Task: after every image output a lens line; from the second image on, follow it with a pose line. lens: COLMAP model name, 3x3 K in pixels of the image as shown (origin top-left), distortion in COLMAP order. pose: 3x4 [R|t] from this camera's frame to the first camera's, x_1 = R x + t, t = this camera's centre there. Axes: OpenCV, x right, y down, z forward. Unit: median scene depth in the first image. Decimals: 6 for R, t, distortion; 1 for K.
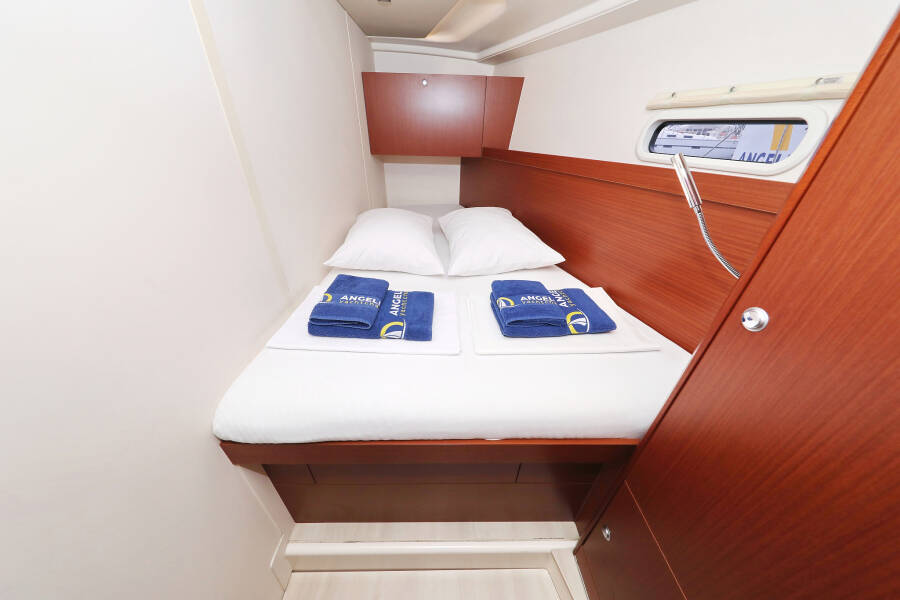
lens RADIAL K [[290.1, 0, 451.3], [0, 290.1, 303.7], [0, 0, 1]] dist [0.008328, -0.000102]
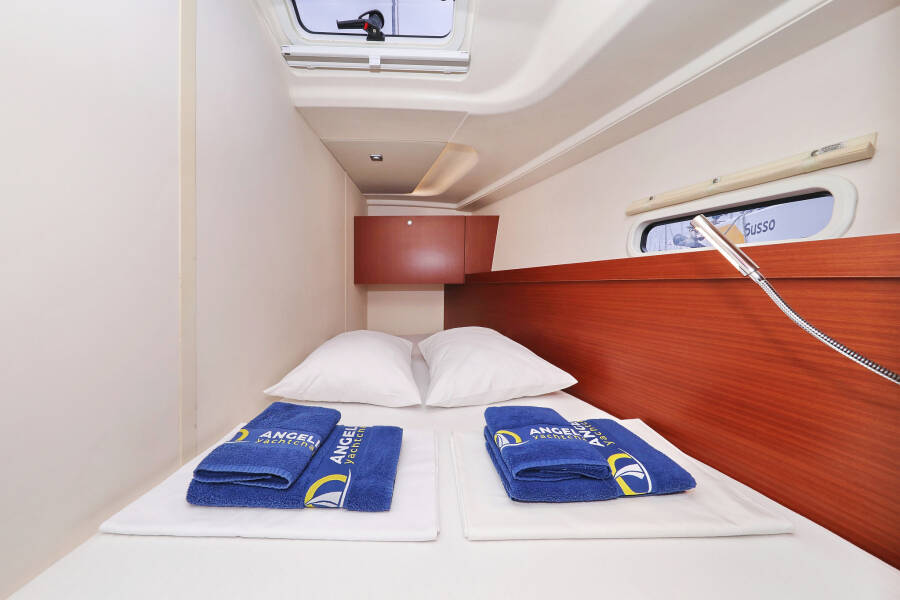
lens RADIAL K [[282.3, 0, 445.7], [0, 282.3, 299.6], [0, 0, 1]] dist [0.010169, -0.000033]
pose [[0.999919, 0.000066, 0.012738, 0.036279], [0.006684, 0.848540, -0.529089, 0.065653], [-0.010843, 0.529131, 0.848471, 0.279486]]
